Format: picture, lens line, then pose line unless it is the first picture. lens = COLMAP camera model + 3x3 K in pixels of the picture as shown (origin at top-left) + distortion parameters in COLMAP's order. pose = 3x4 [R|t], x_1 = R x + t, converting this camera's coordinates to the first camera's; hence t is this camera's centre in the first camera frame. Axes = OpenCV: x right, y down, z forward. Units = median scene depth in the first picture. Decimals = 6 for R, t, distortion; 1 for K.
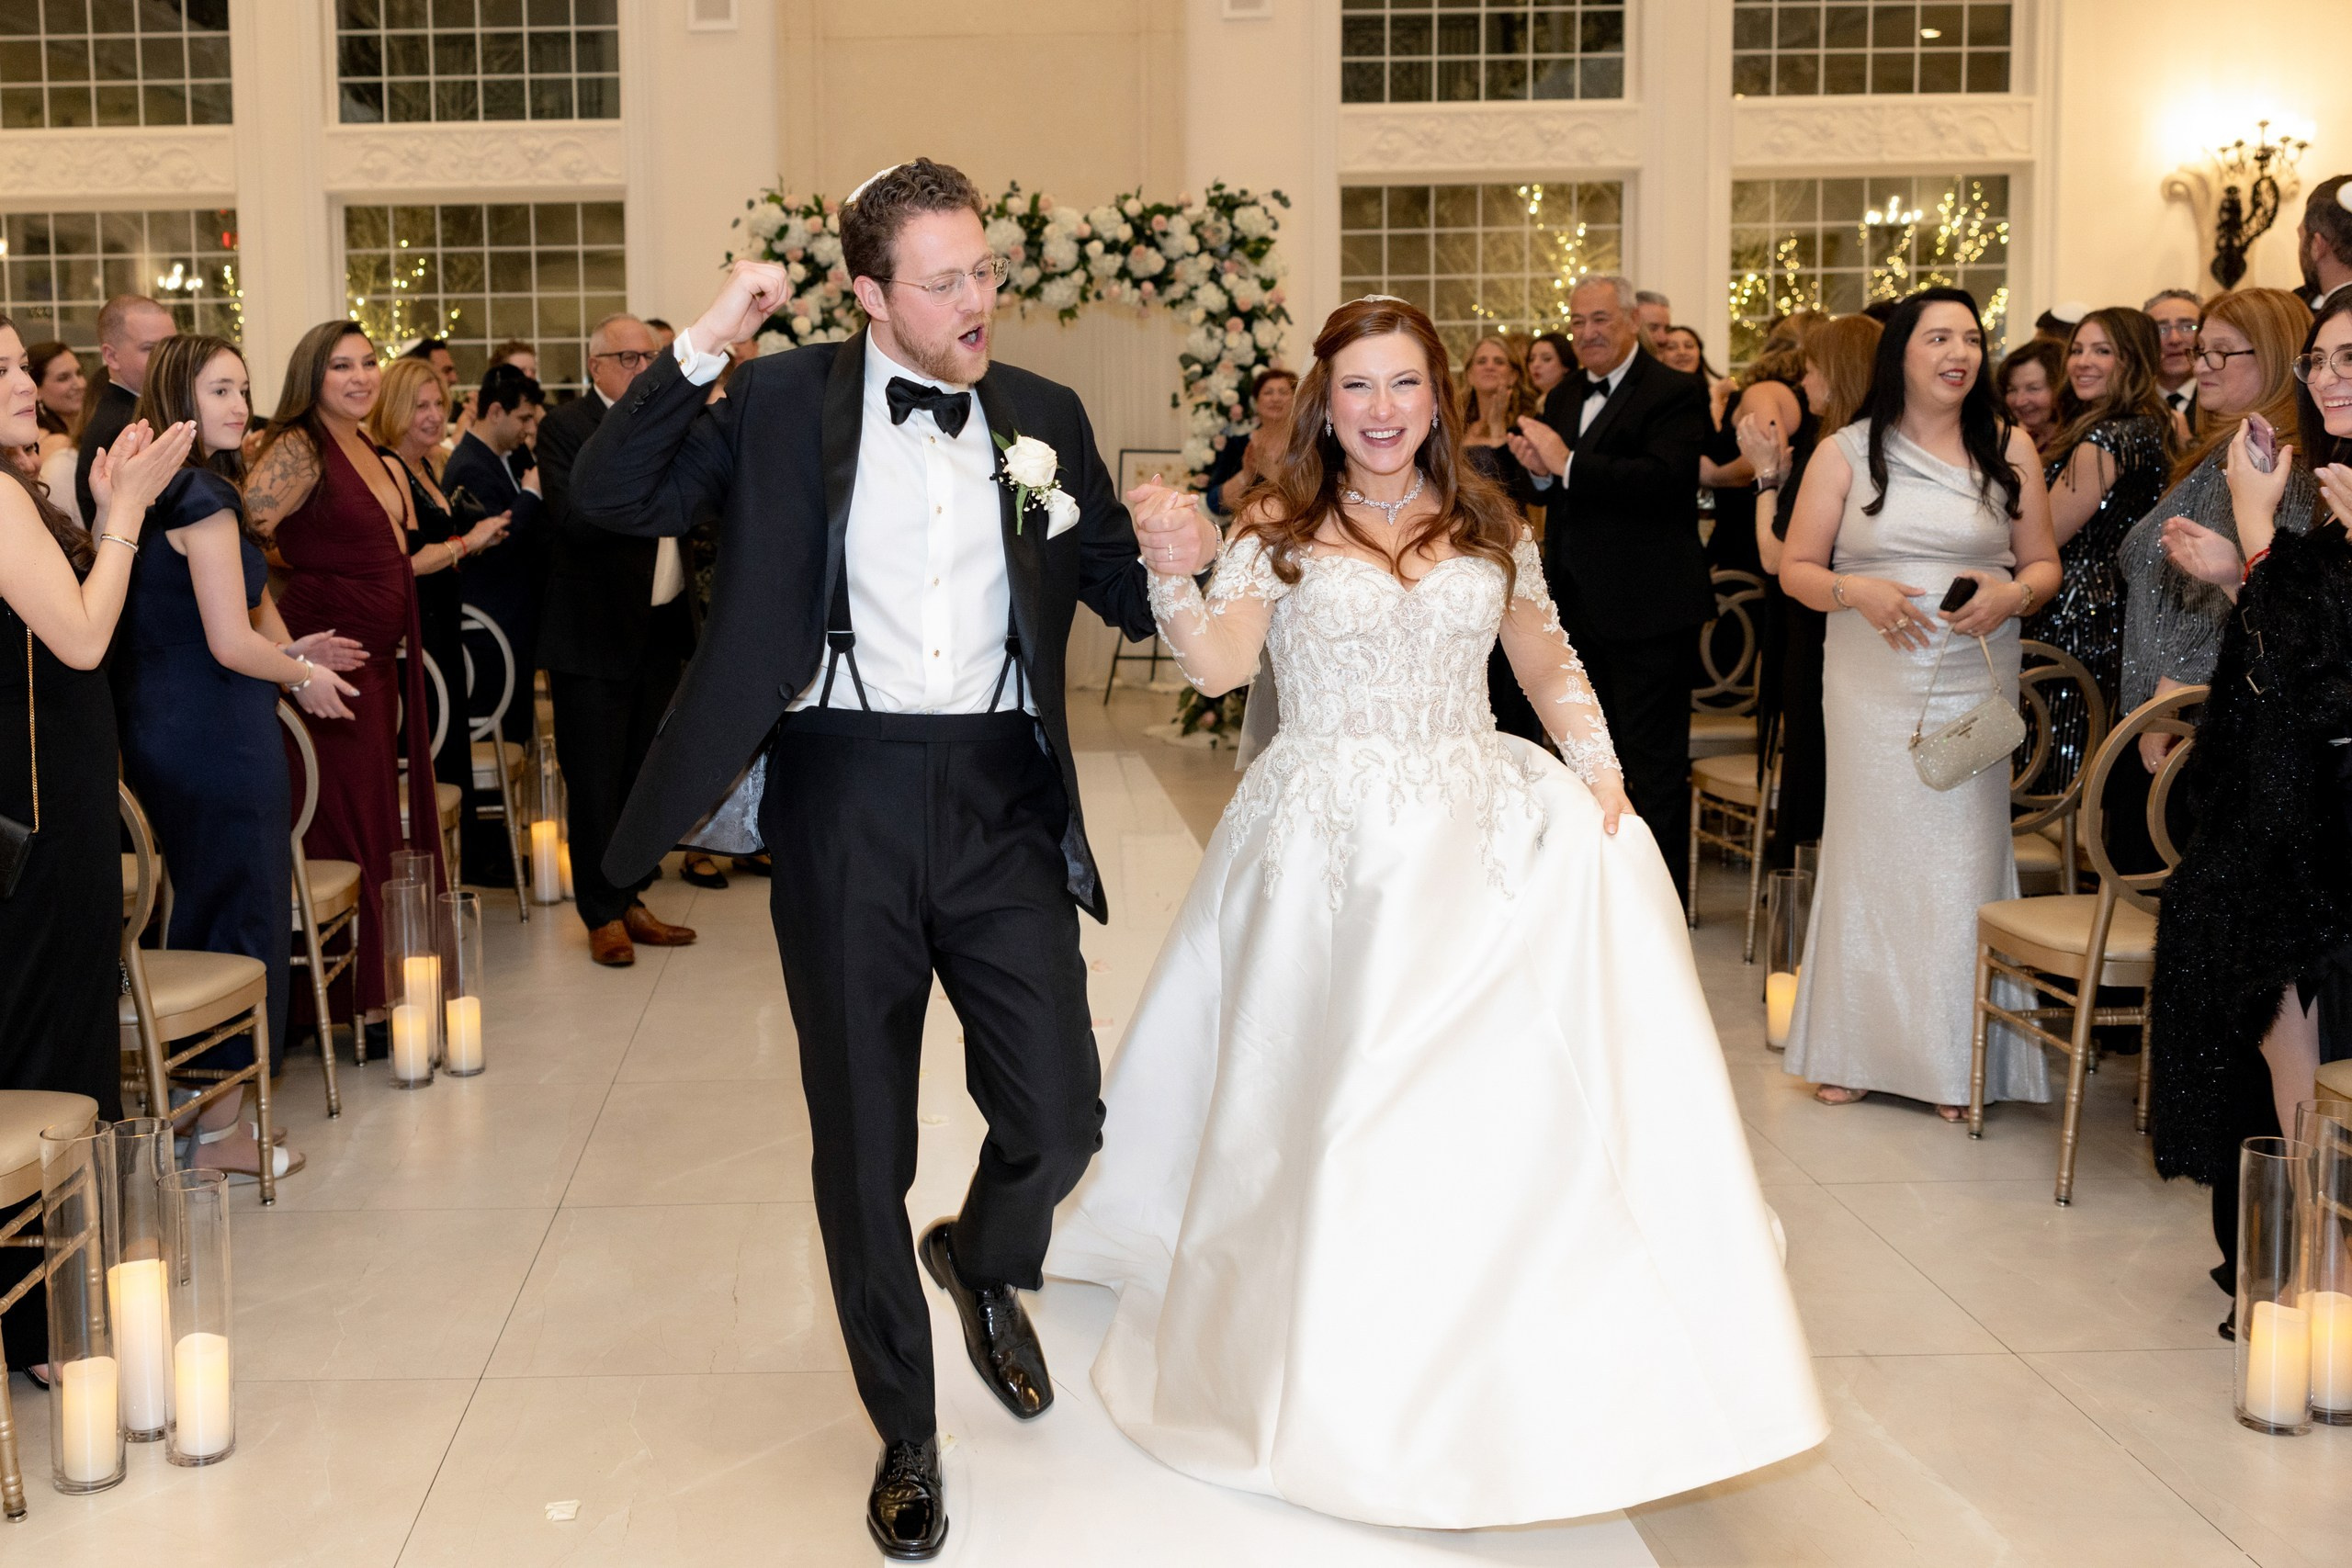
lens RADIAL K [[1915.5, 0, 931.4], [0, 1915.5, 613.5], [0, 0, 1]] dist [-0.002823, -0.003424]
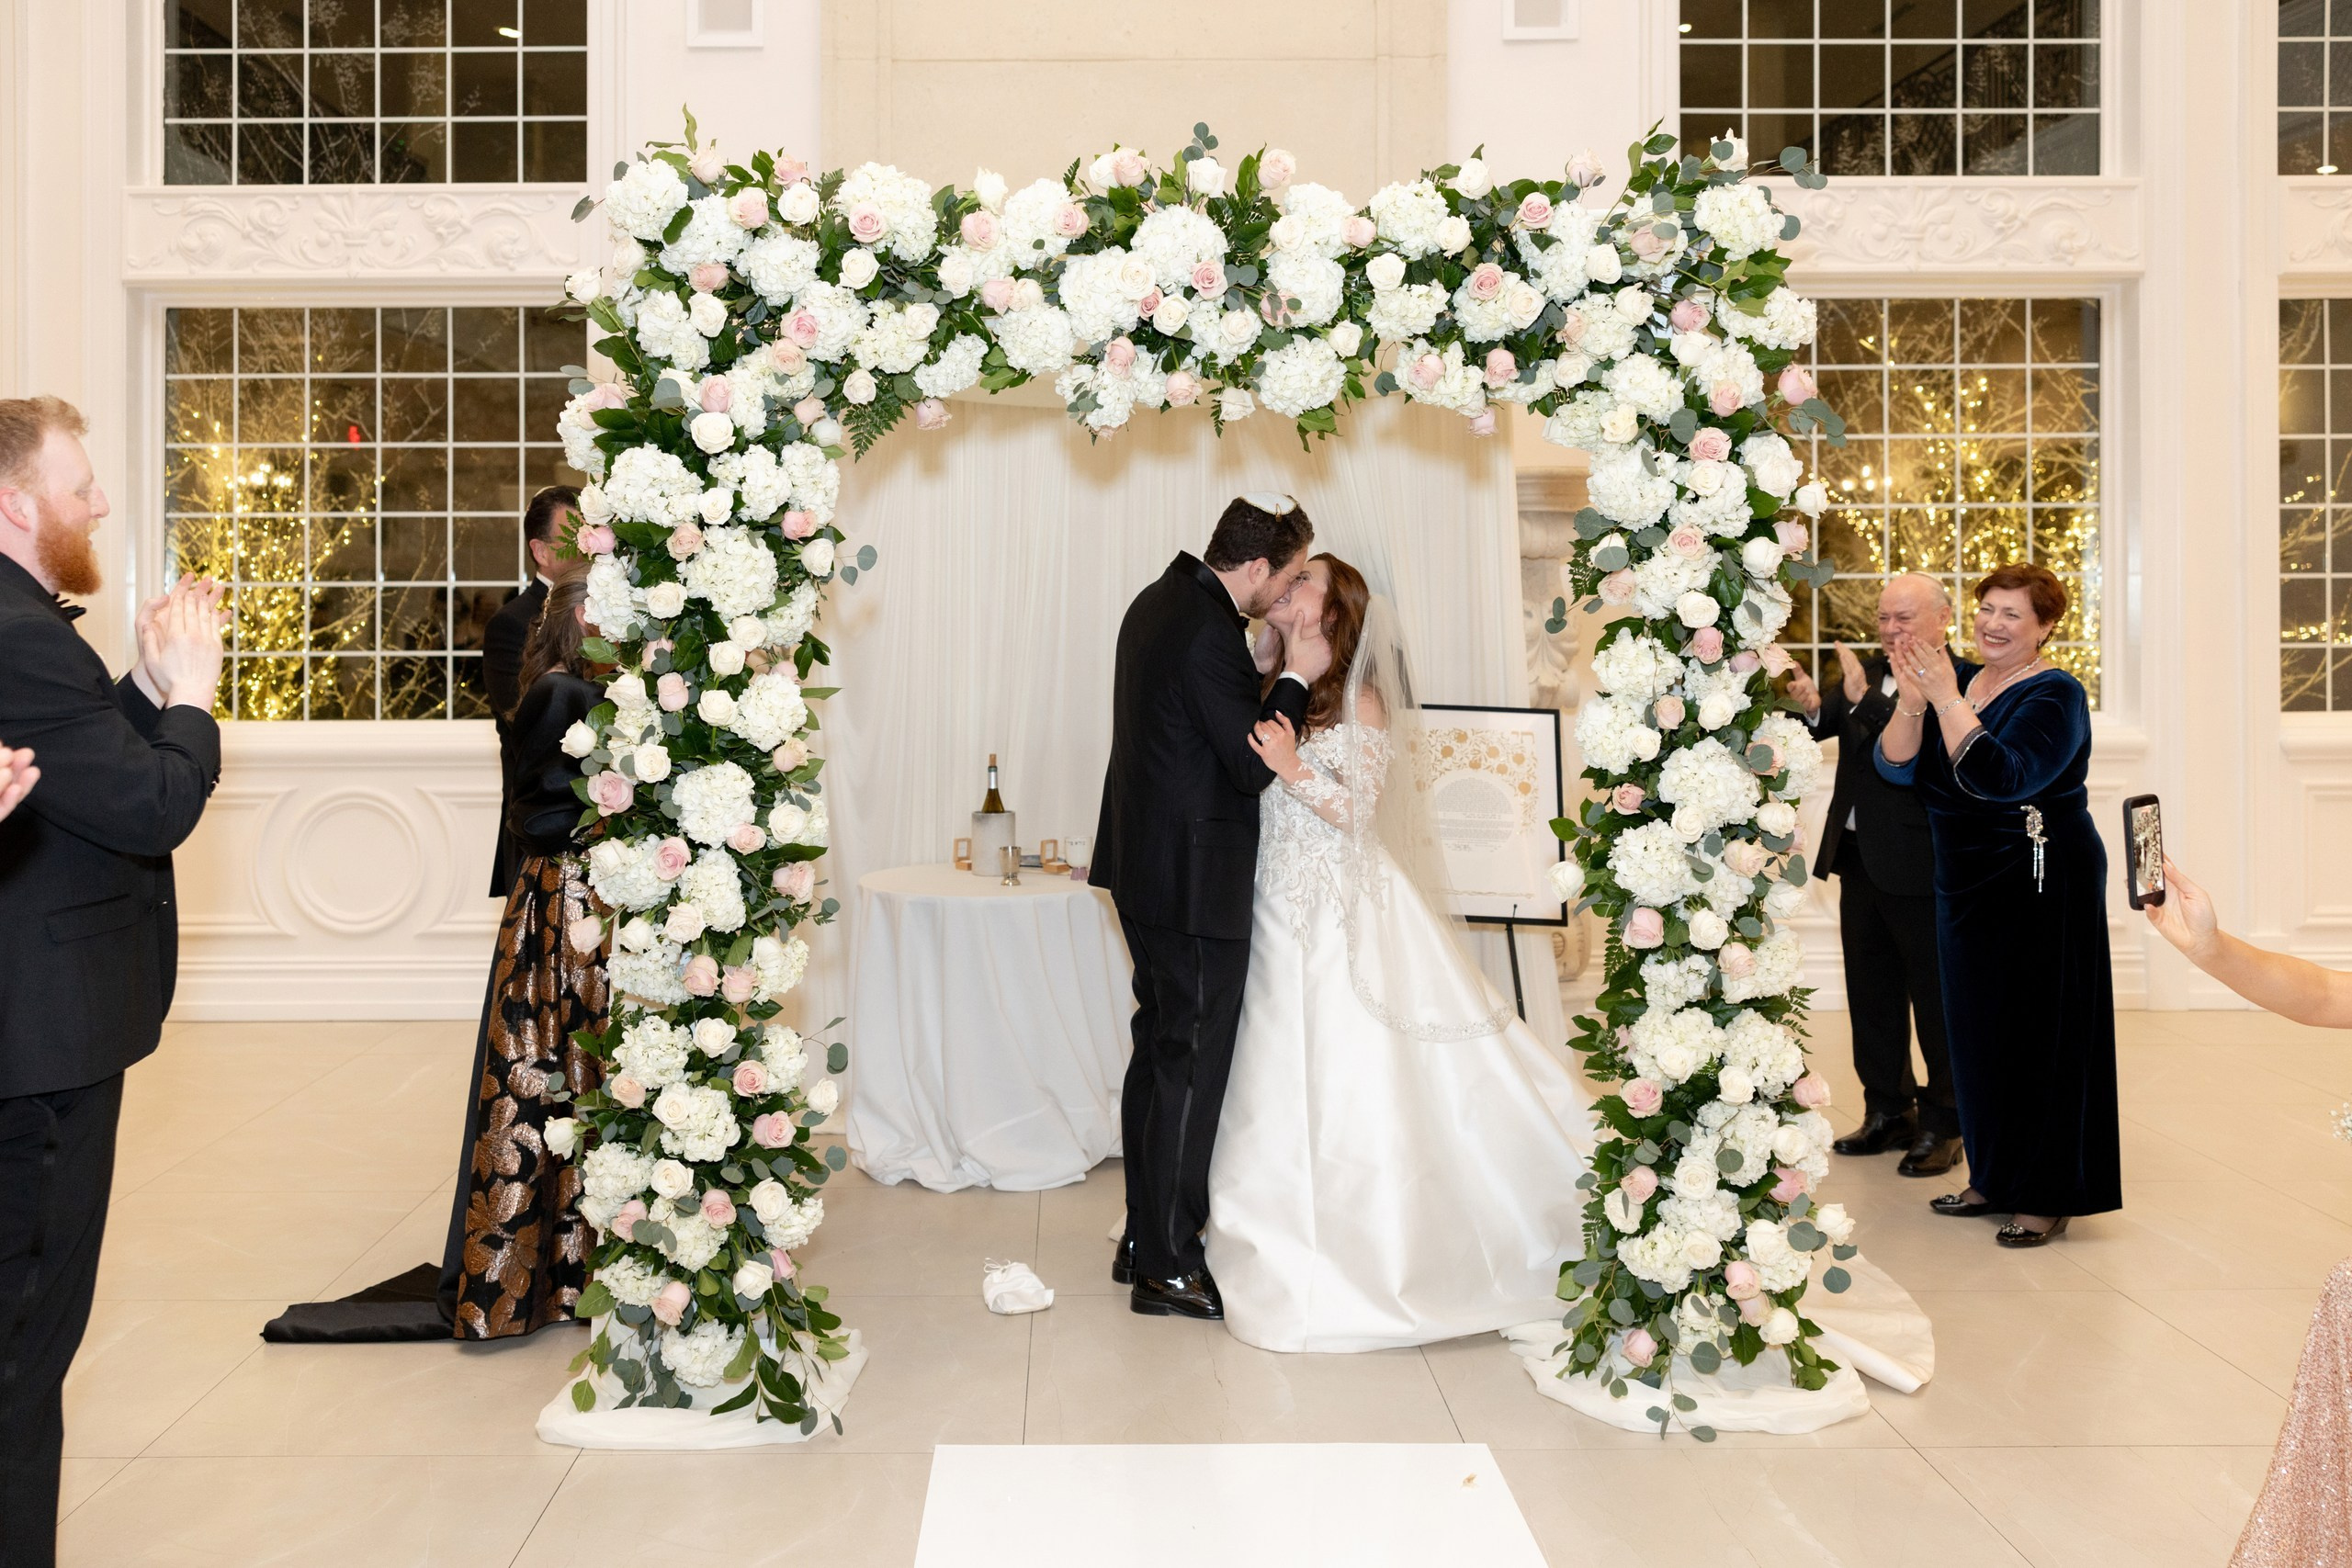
lens RADIAL K [[1859.5, 0, 1023.0], [0, 1859.5, 687.7], [0, 0, 1]] dist [0.002797, -0.004534]
pose [[0.999388, 0.014165, -0.031975, 0.016642], [-0.016433, 0.997282, -0.071824, -0.061752], [0.030870, 0.072305, 0.996905, 0.570462]]
